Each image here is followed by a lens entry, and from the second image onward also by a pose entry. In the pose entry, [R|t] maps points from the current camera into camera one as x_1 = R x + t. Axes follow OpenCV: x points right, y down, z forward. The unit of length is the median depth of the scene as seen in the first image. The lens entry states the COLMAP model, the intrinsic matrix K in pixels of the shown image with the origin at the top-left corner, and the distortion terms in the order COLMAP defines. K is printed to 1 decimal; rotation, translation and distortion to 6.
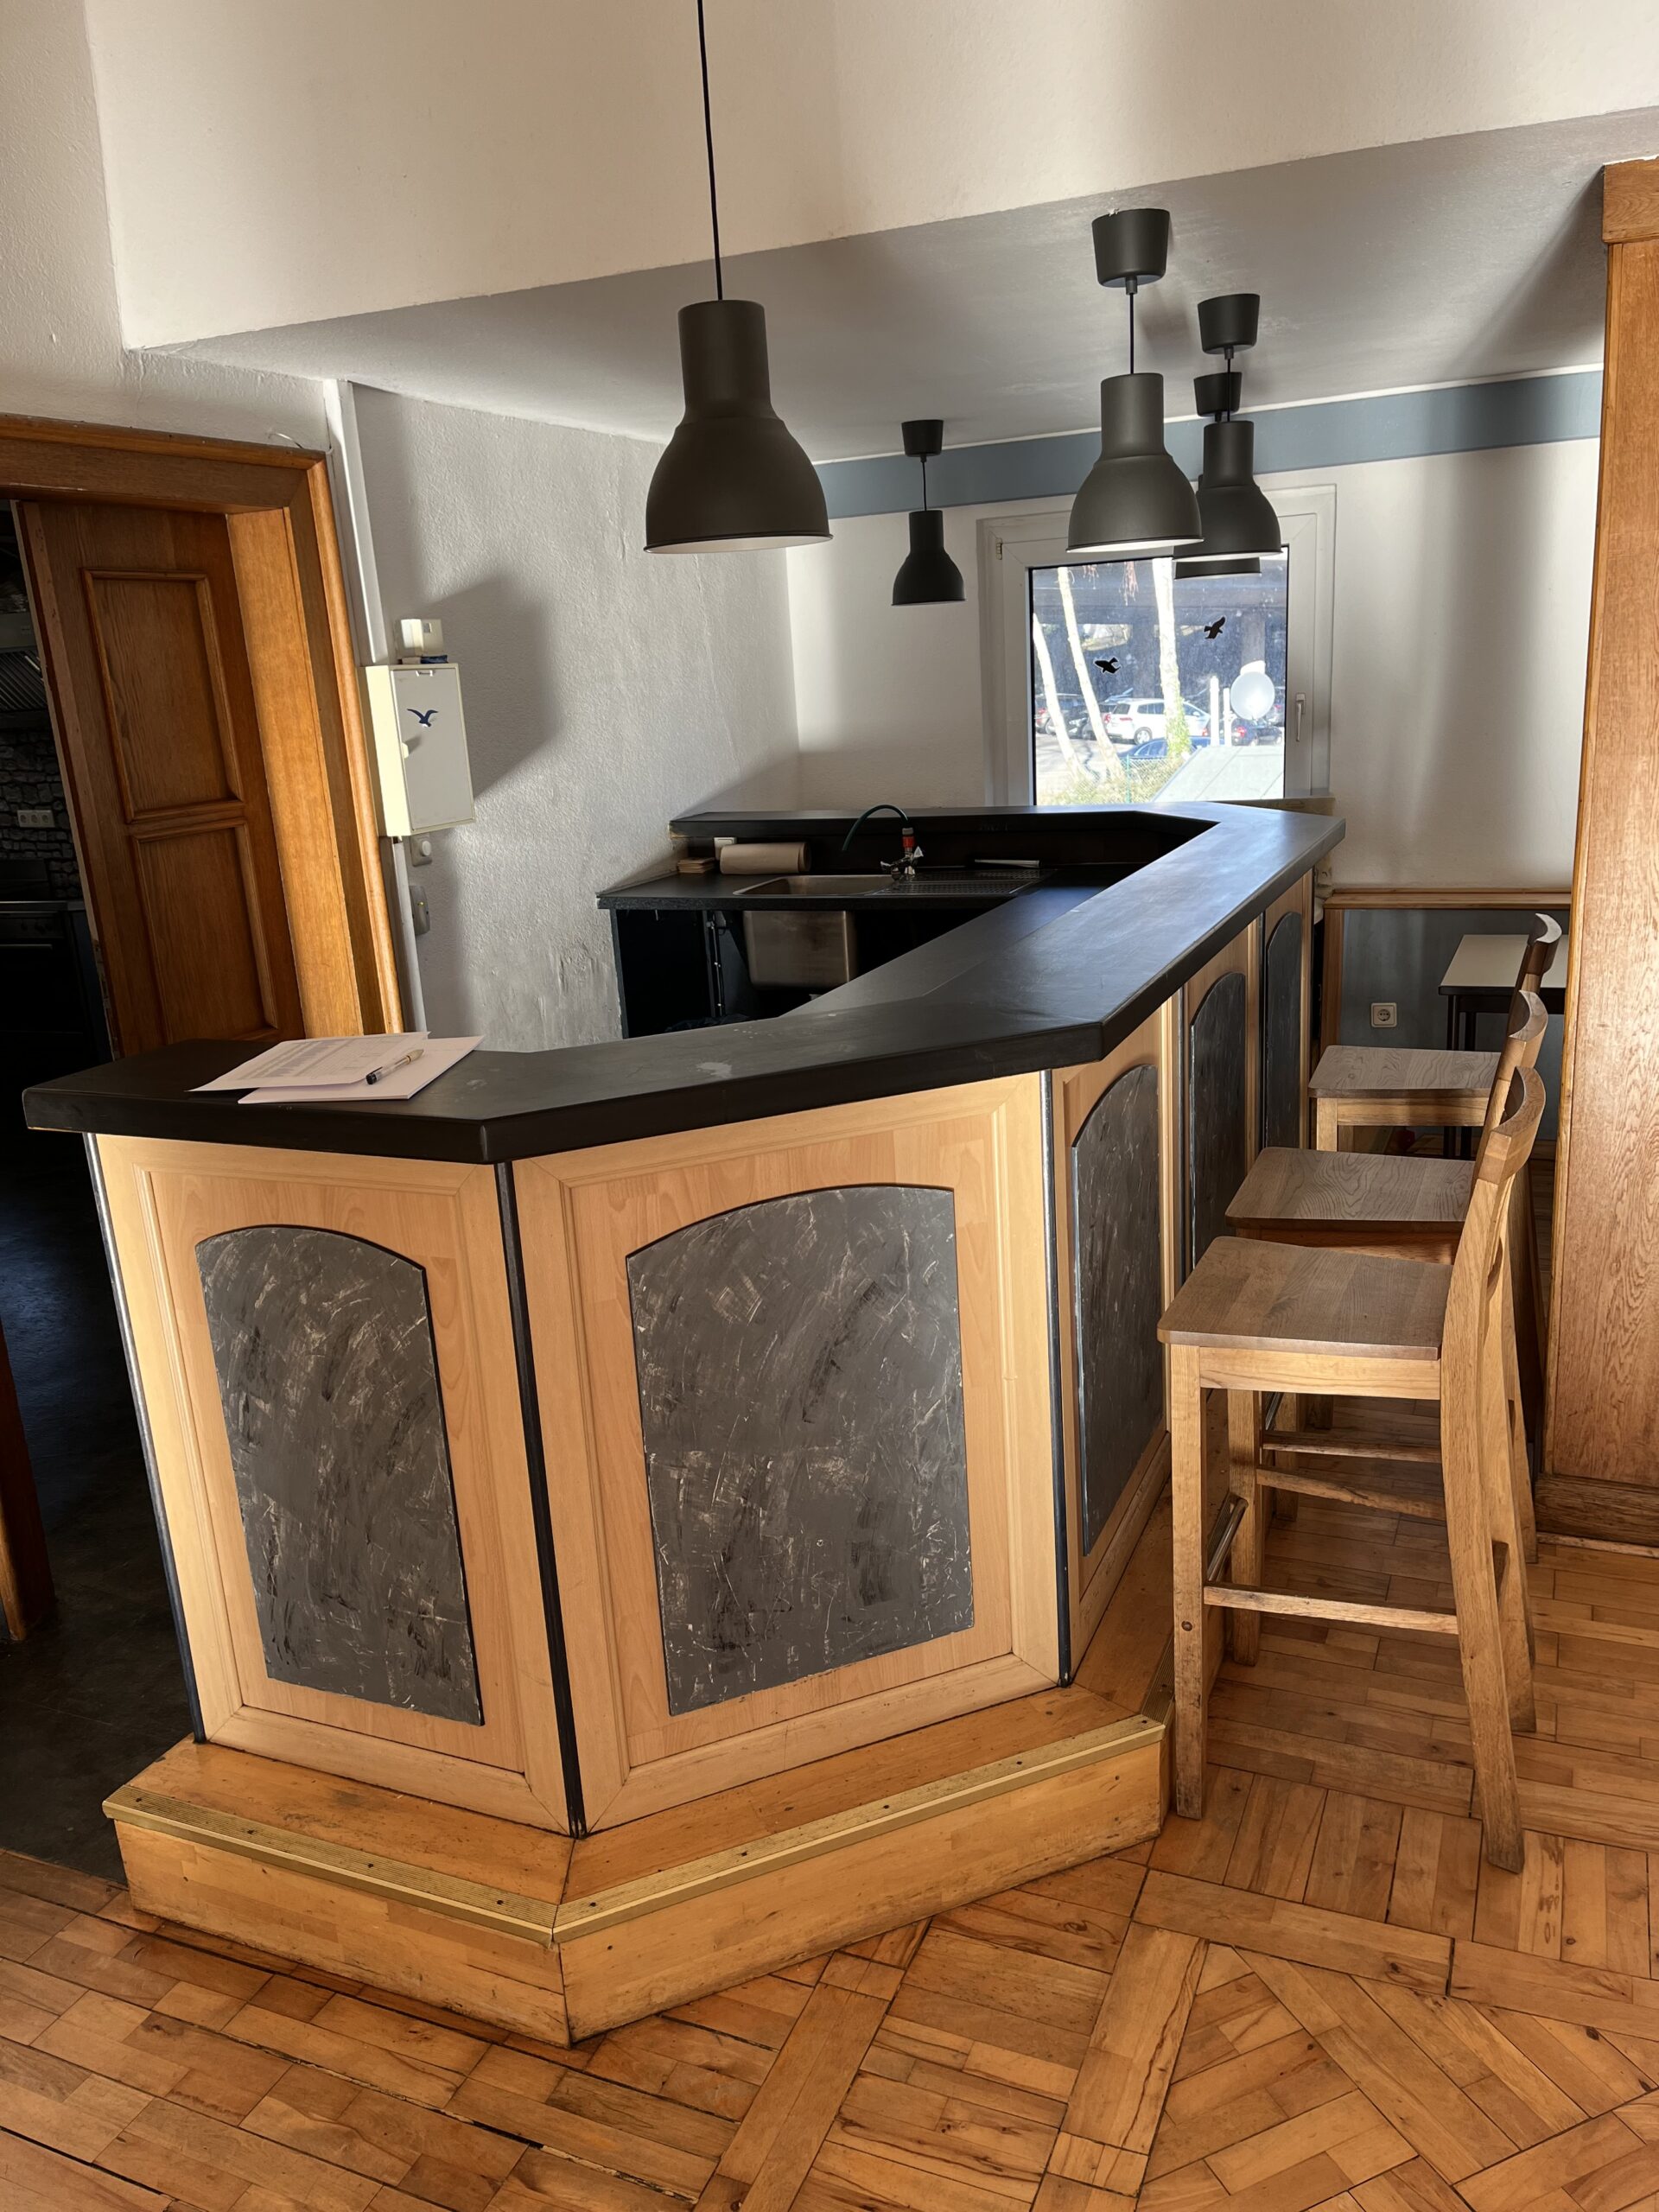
lens RADIAL K [[1671.0, 0, 823.4], [0, 1671.0, 1114.4], [0, 0, 1]] dist [0.070822, -0.082015]
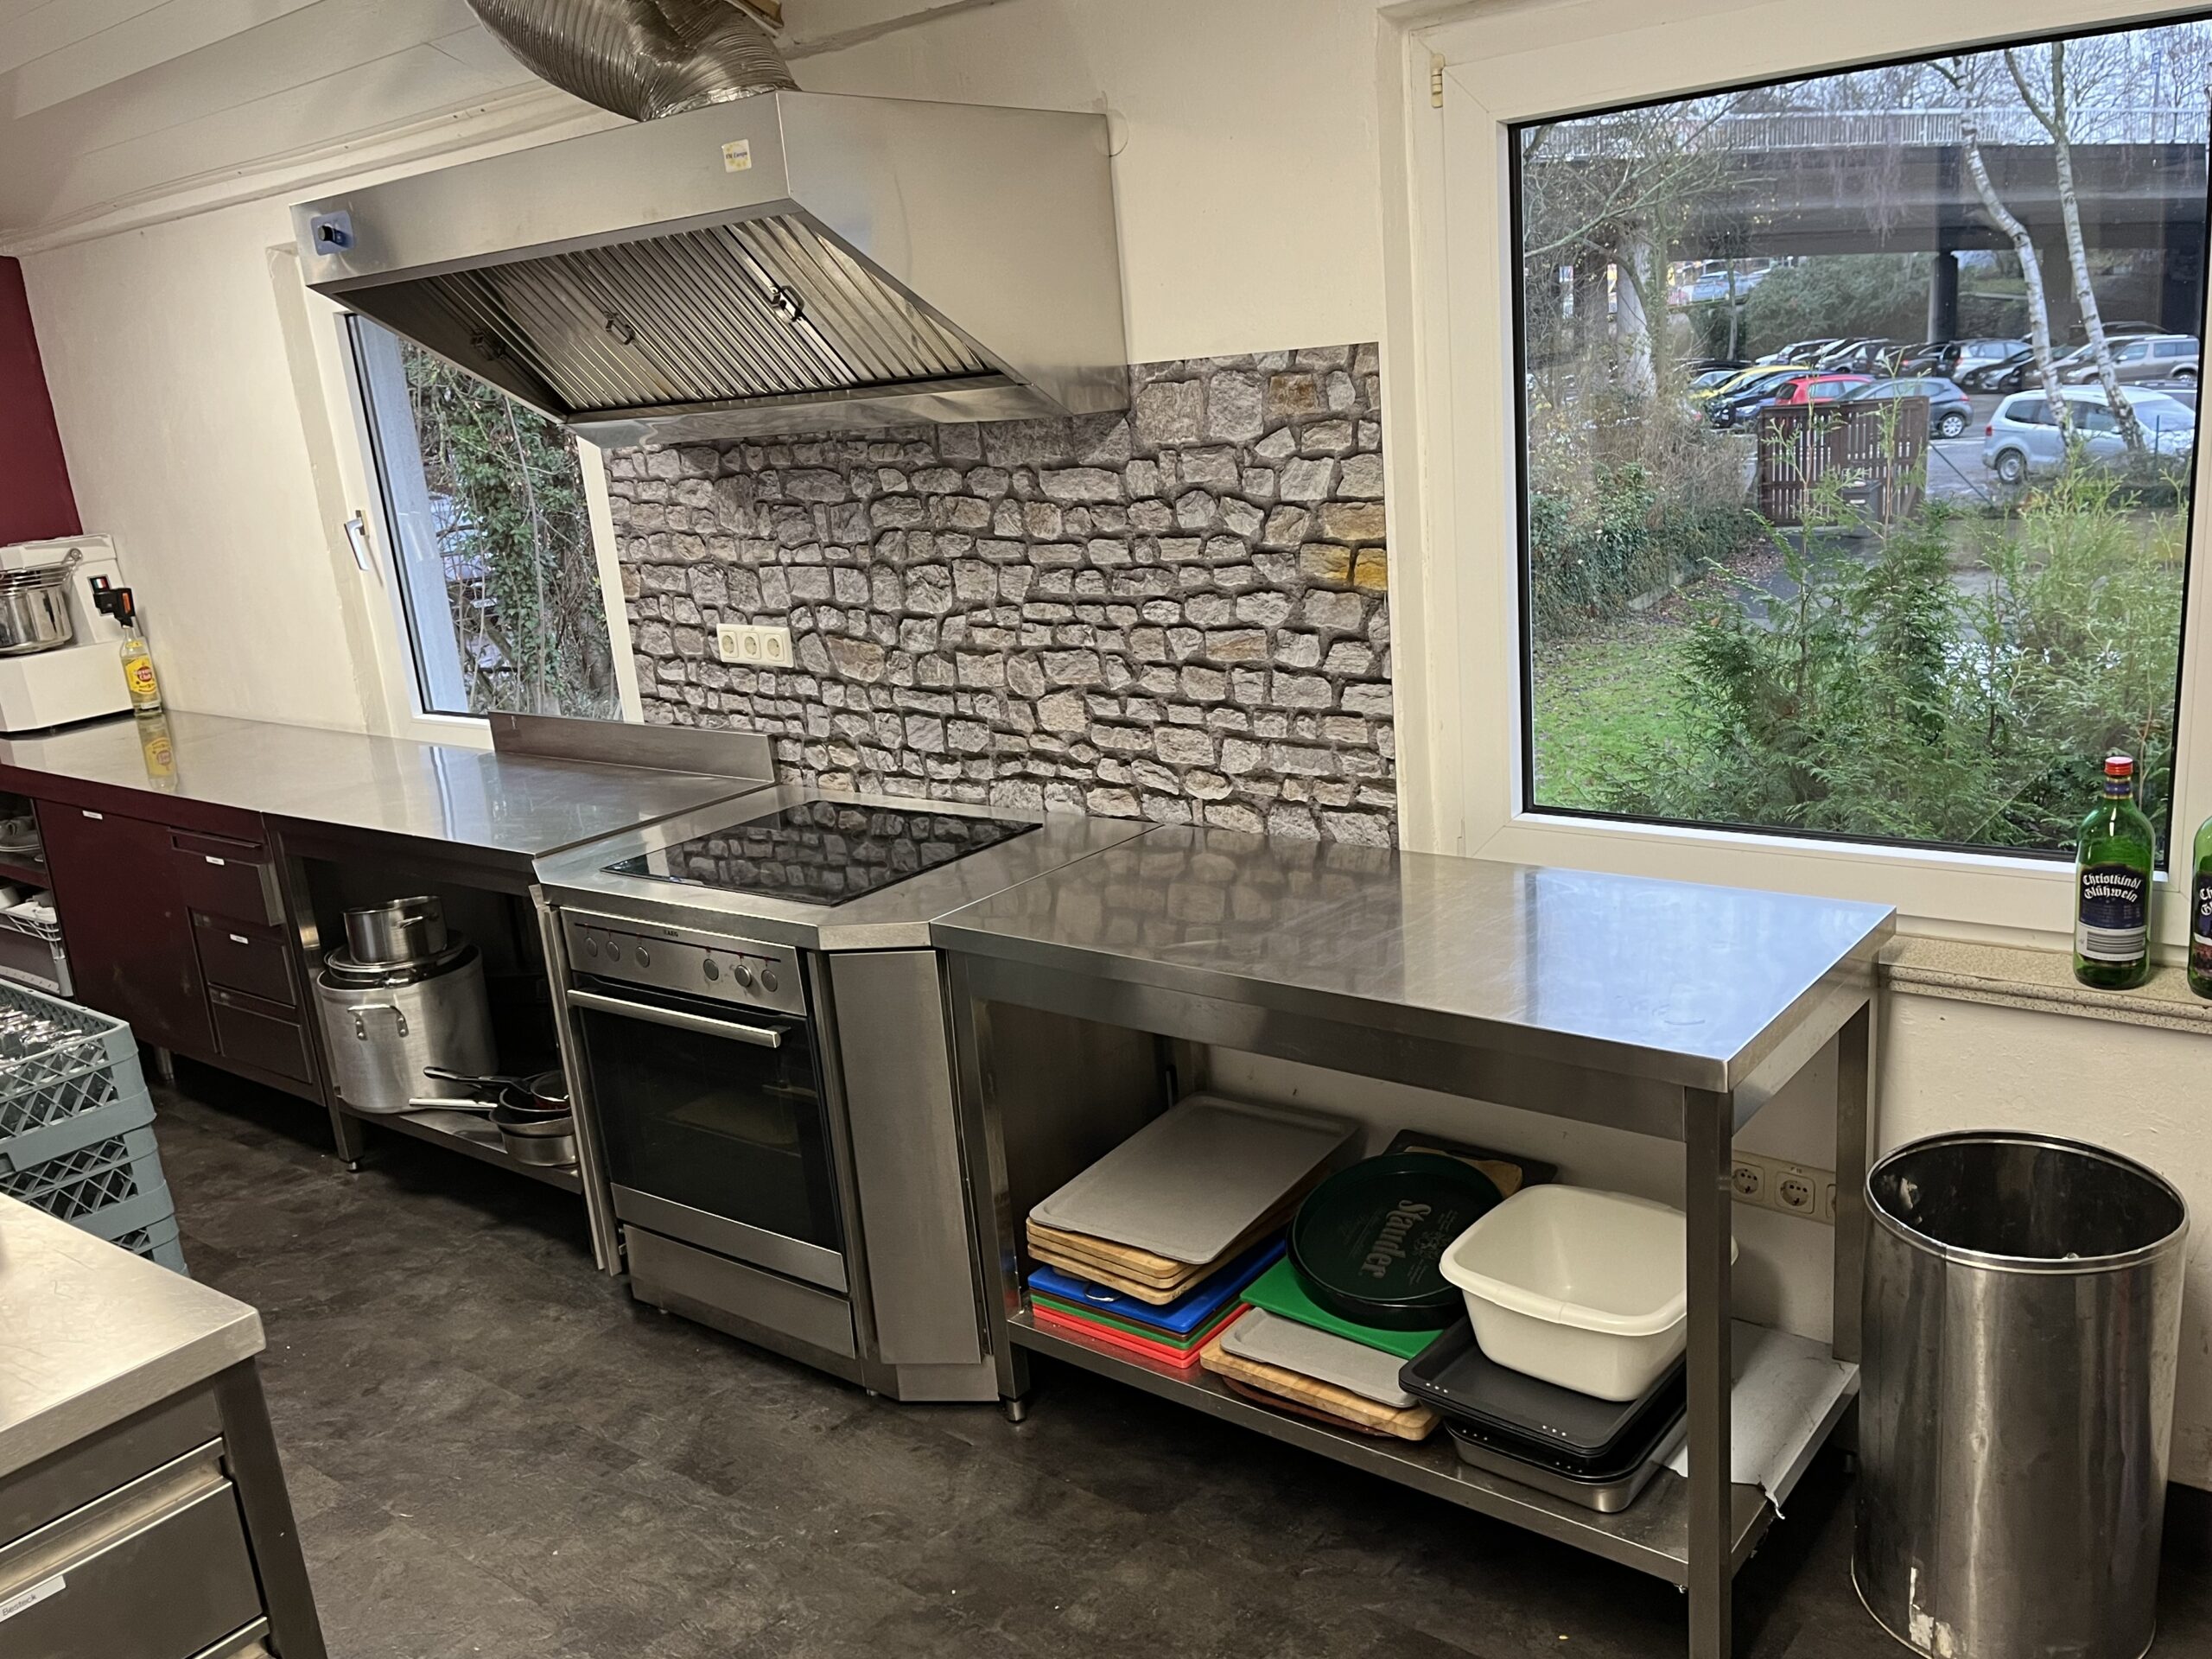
lens RADIAL K [[1791.3, 0, 1121.5], [0, 1791.3, 855.6], [0, 0, 1]] dist [0.074341, -0.133709]
pose [[0.970901, 0.041399, -0.235877, -0.261217], [-0.037326, 0.999067, 0.021709, -0.133632], [0.236556, -0.012273, 0.971540, 0.569496]]
